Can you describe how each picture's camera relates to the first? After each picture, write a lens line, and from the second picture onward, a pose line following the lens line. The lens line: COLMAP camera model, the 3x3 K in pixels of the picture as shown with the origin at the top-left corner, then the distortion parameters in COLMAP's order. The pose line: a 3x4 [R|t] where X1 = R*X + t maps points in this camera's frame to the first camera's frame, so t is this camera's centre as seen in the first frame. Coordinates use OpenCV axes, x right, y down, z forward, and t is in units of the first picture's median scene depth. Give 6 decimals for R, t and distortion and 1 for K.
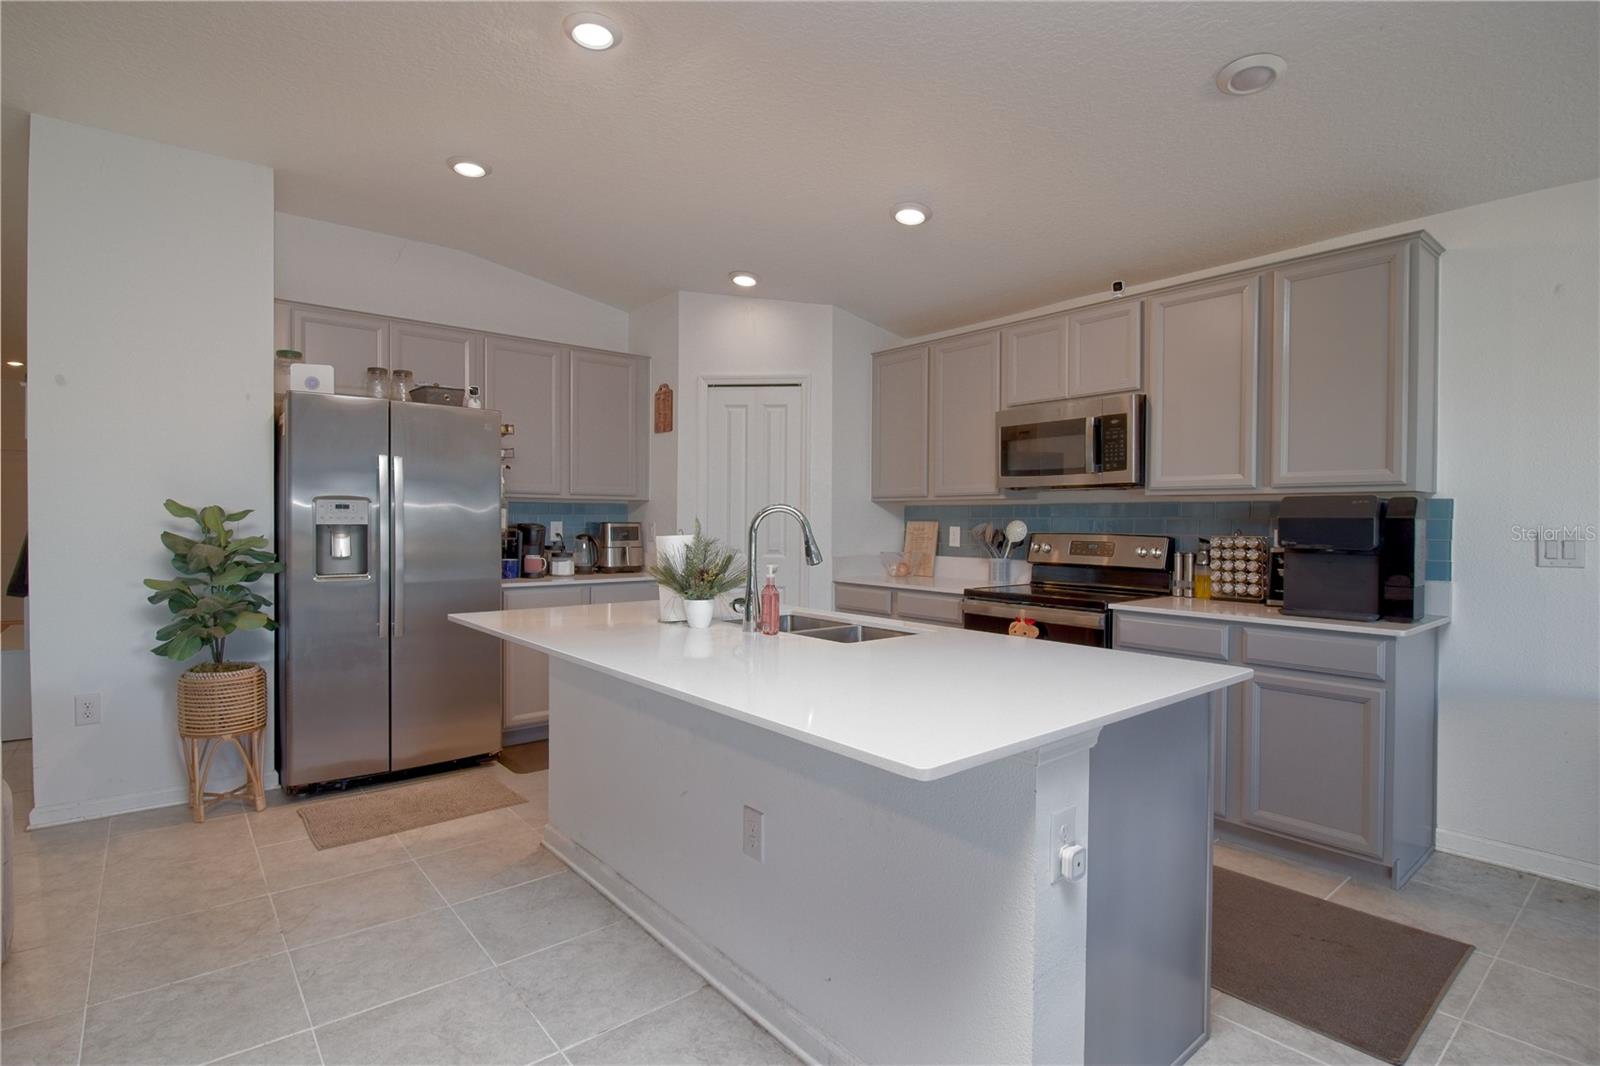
lens RADIAL K [[782.5, 0, 797.7], [0, 782.5, 525.6], [0, 0, 1]] dist [0.019805, -0.000685]
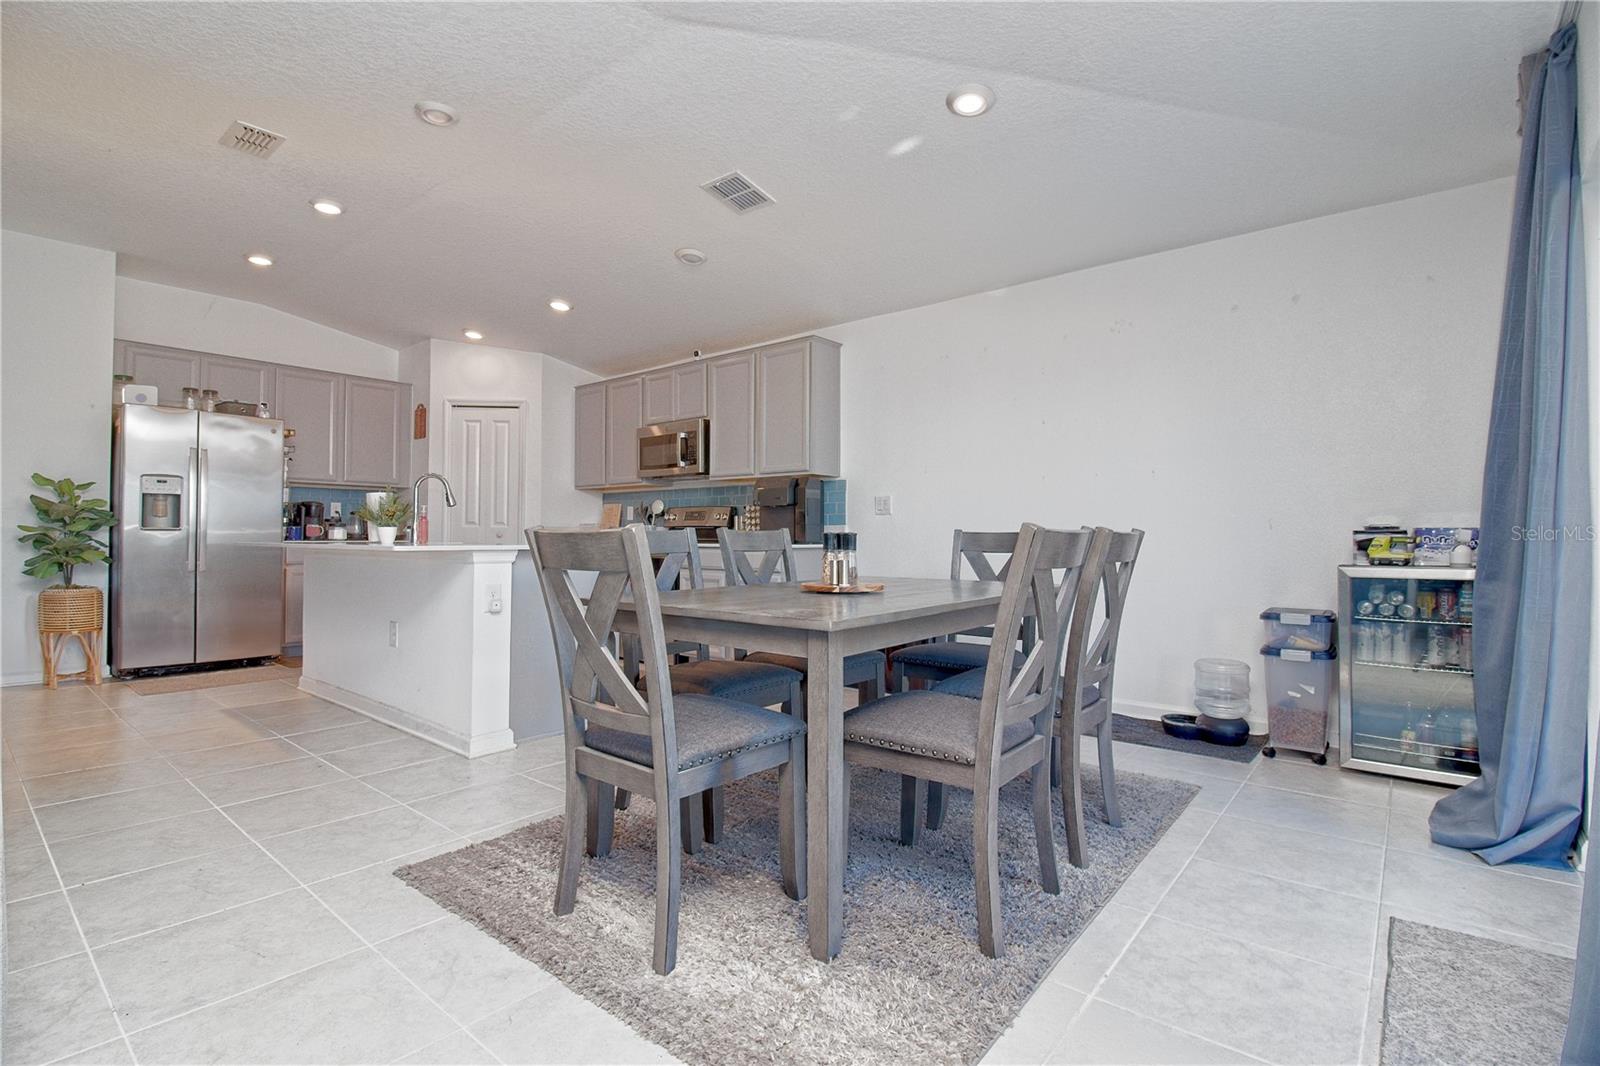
lens RADIAL K [[754.0, 0, 798.2], [0, 754.0, 522.0], [0, 0, 1]] dist [-0.010788, -0.000801]
pose [[0.982767, 0.001082, 0.184846, 0.320511], [0.004042, 0.999618, -0.027344, 0.090088], [-0.184805, 0.027620, 0.982387, -0.568662]]
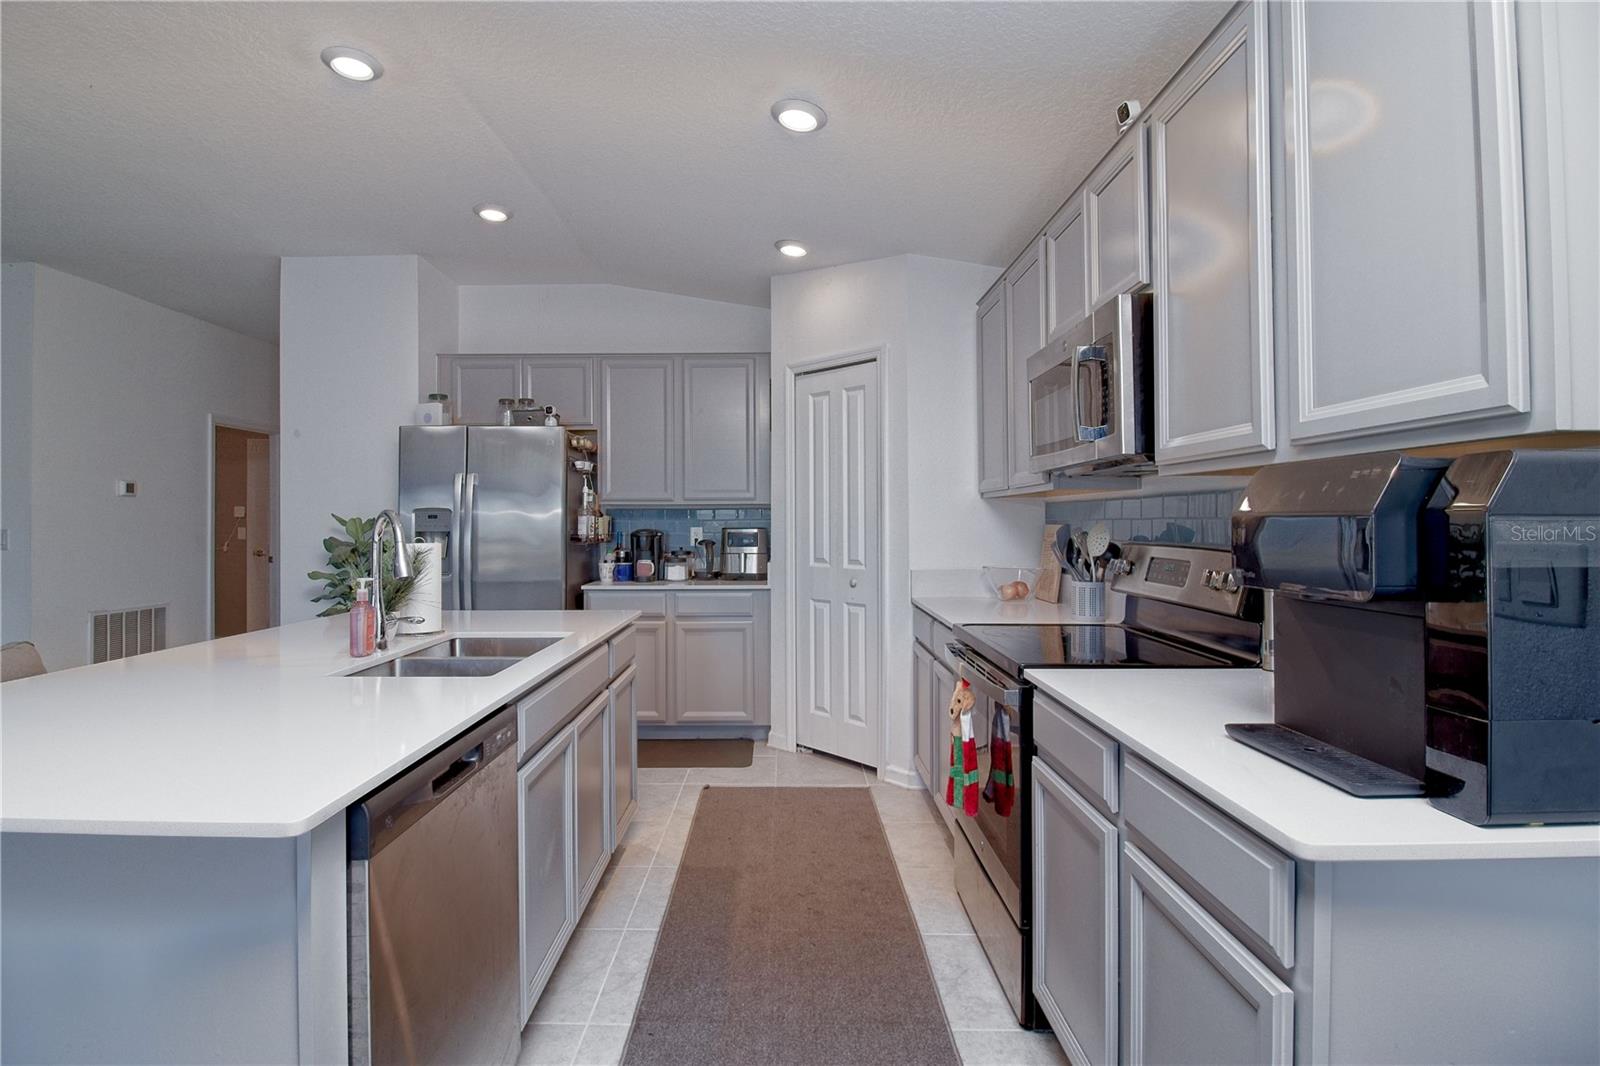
lens RADIAL K [[754.0, 0, 799.1], [0, 754.0, 523.1], [0, 0, 1]] dist [-0.010788, -0.000801]
pose [[0.782162, -0.008218, -0.623021, 0.551005], [0.004073, 0.999959, -0.008076, -0.002976], [0.623062, 0.003779, 0.782163, 0.421254]]
